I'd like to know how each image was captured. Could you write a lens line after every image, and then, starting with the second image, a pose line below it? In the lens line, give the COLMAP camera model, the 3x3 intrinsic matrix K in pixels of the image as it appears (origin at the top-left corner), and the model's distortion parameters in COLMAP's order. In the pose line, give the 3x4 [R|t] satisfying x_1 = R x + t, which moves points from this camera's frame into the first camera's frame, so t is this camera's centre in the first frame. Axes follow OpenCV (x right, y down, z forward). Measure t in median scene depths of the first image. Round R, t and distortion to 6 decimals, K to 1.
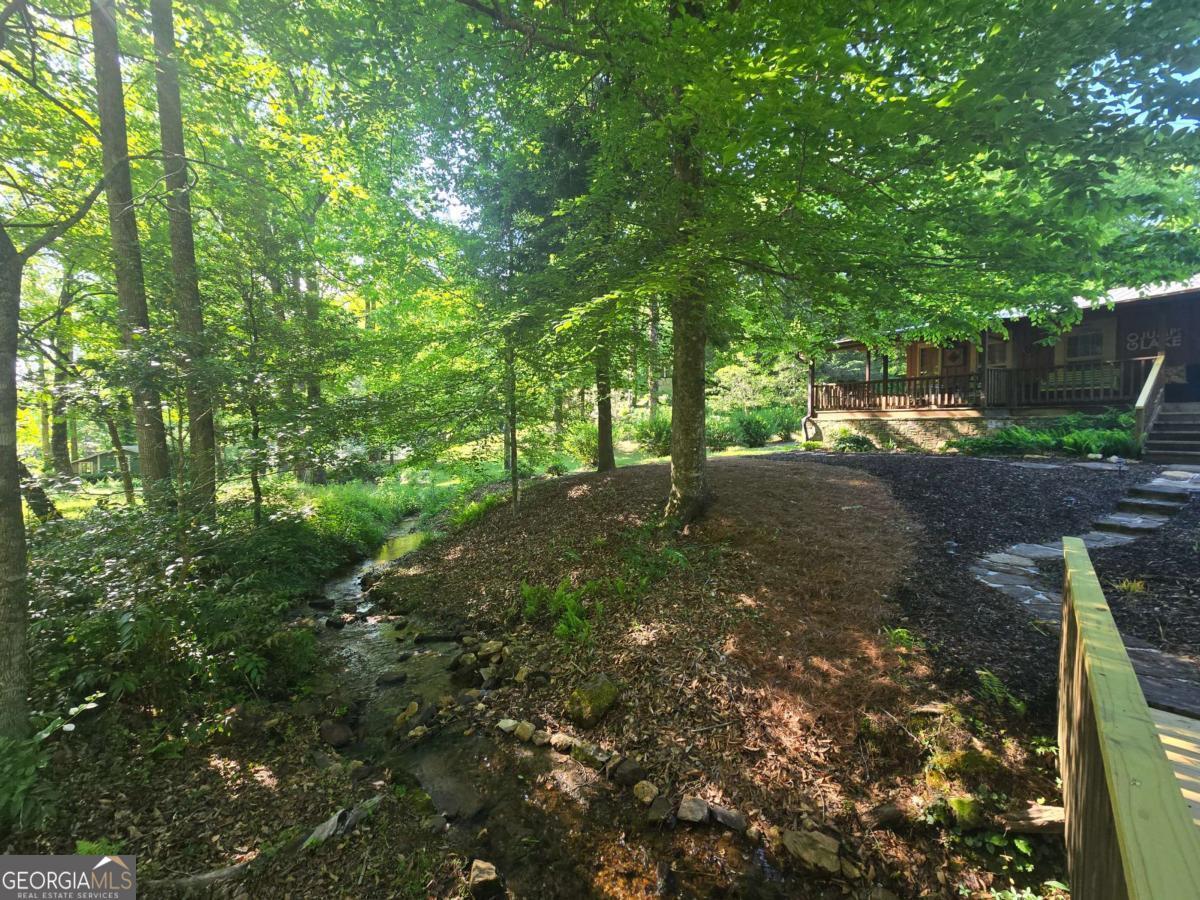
lens RADIAL K [[491.9, 0, 594.3], [0, 491.9, 444.8], [0, 0, 1]] dist [0.001370, -0.000292]
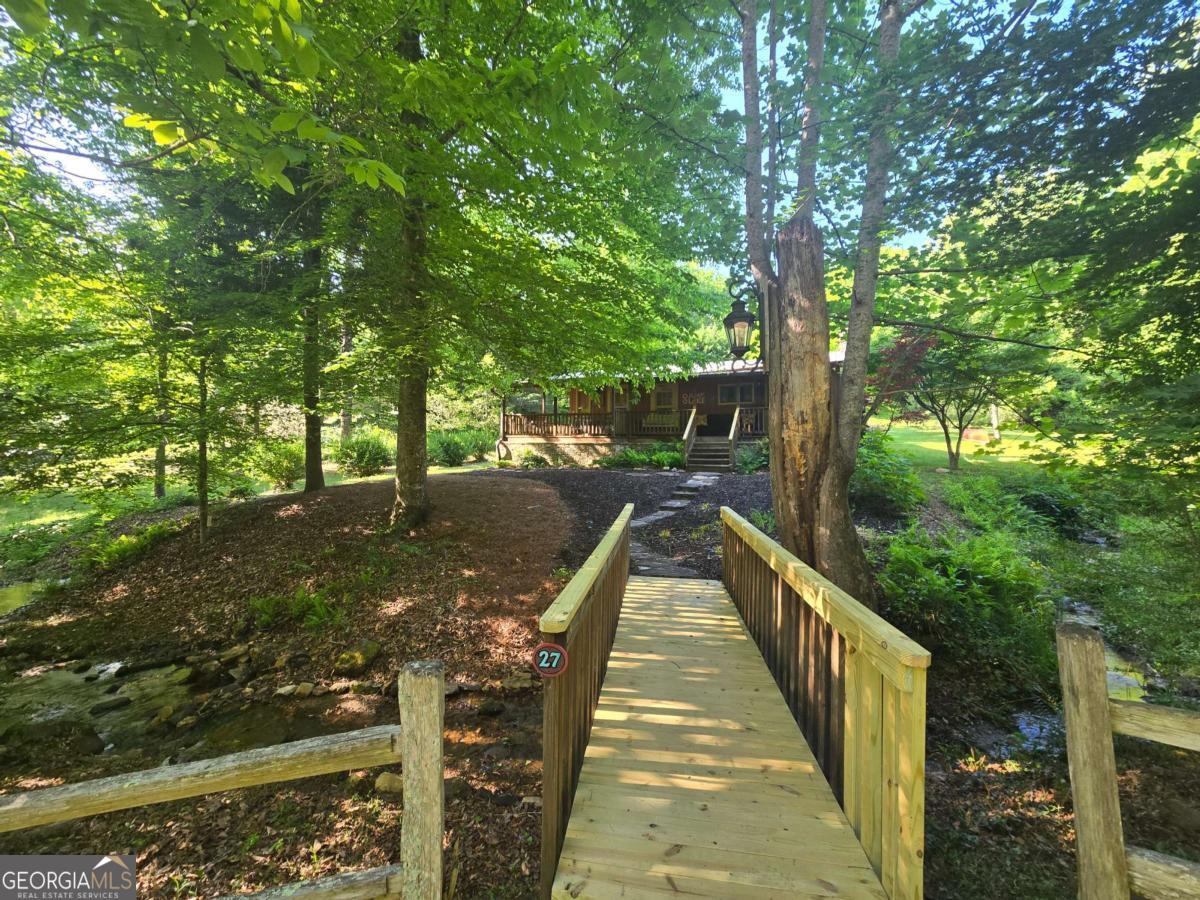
lens RADIAL K [[491.9, 0, 596.9], [0, 491.9, 454.5], [0, 0, 1]] dist [0.001370, -0.000292]
pose [[0.817550, 0.002397, 0.575853, -0.091178], [0.010749, 0.999754, -0.019423, 0.005711], [-0.575757, 0.022069, 0.817323, -0.165430]]
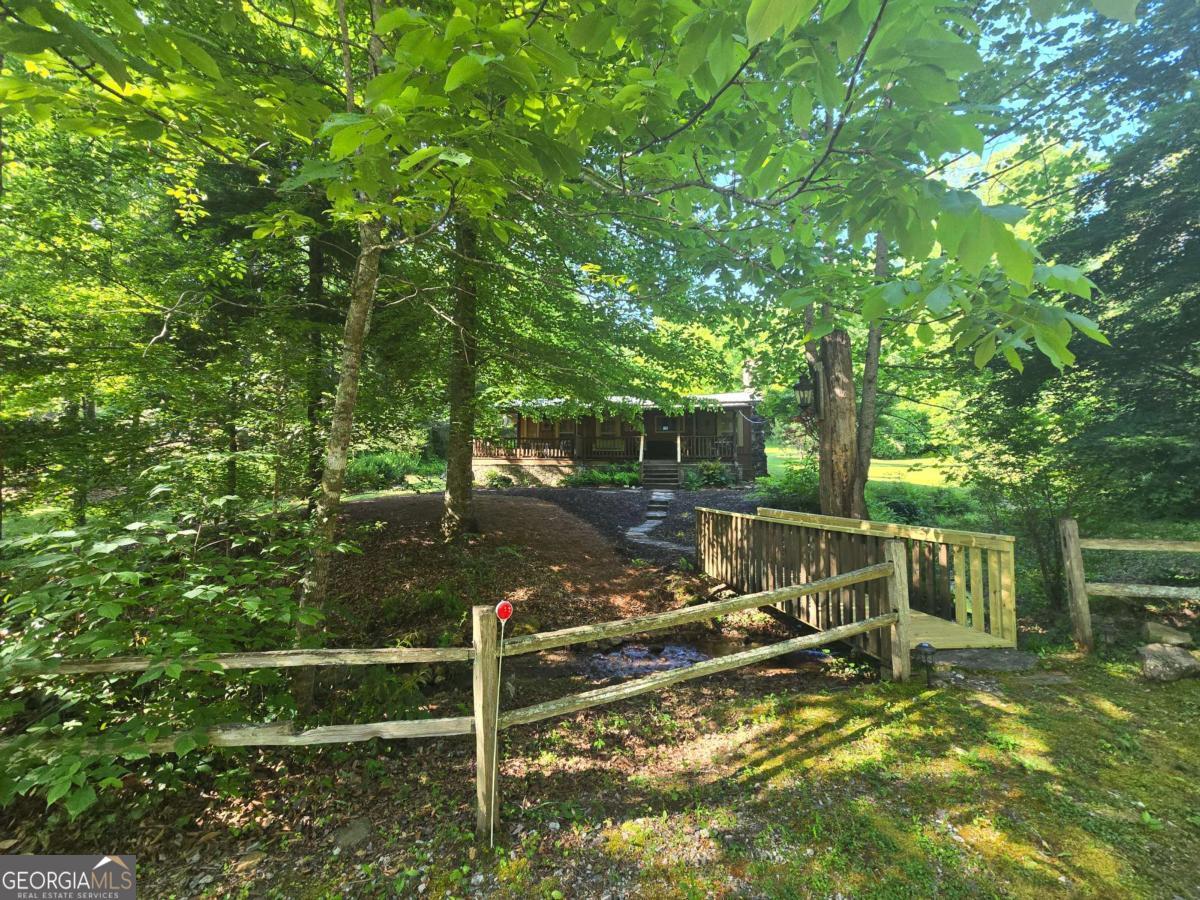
lens RADIAL K [[491.9, 0, 595.5], [0, 491.9, 449.1], [0, 0, 1]] dist [0.001370, -0.000292]
pose [[0.636152, 0.046421, 0.770166, -0.439520], [0.016907, 0.997110, -0.074066, 0.015217], [-0.771379, 0.060139, 0.633528, -0.101208]]
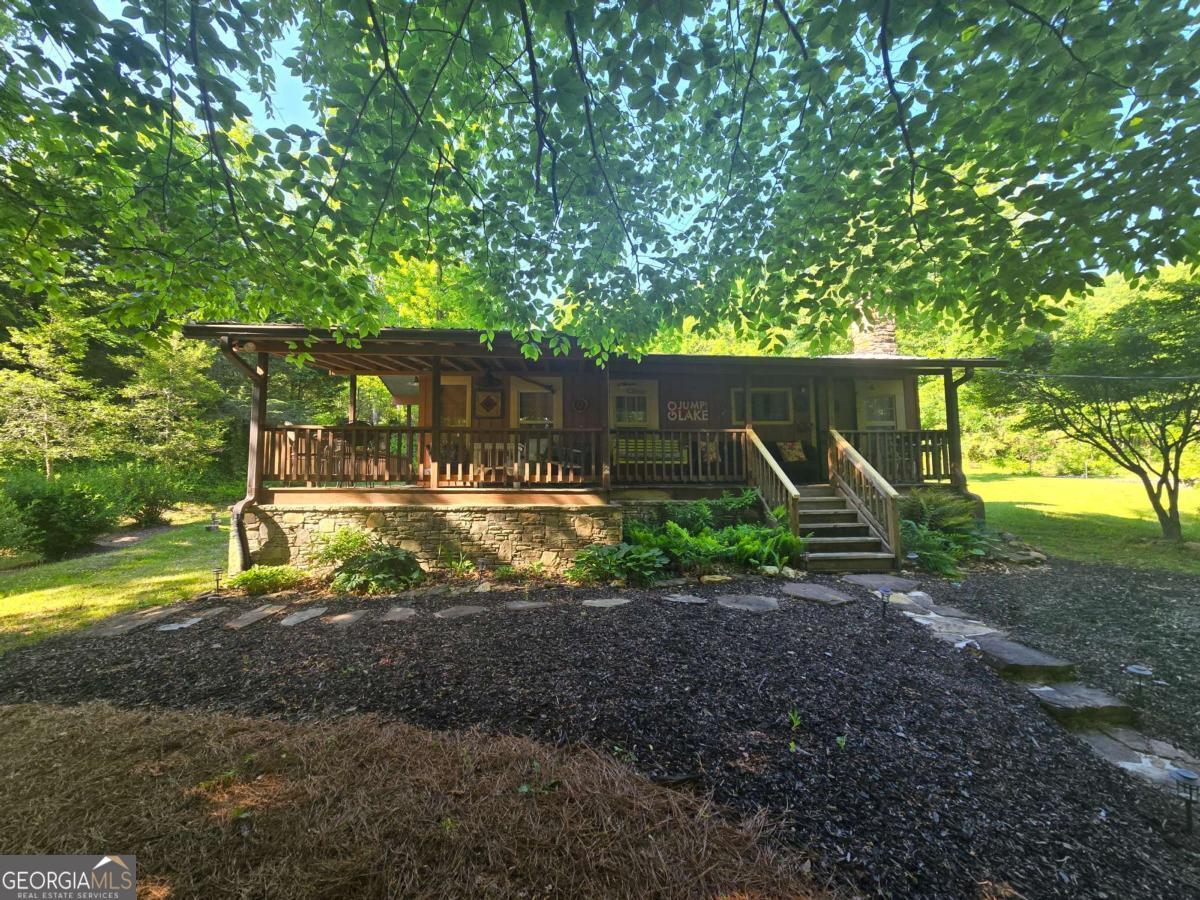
lens RADIAL K [[491.9, 0, 589.2], [0, 491.9, 445.9], [0, 0, 1]] dist [0.001370, -0.000292]
pose [[0.433720, 0.062172, 0.898900, 0.249323], [0.032718, 0.995872, -0.084665, -0.078322], [-0.900453, 0.066131, 0.429896, 0.752932]]
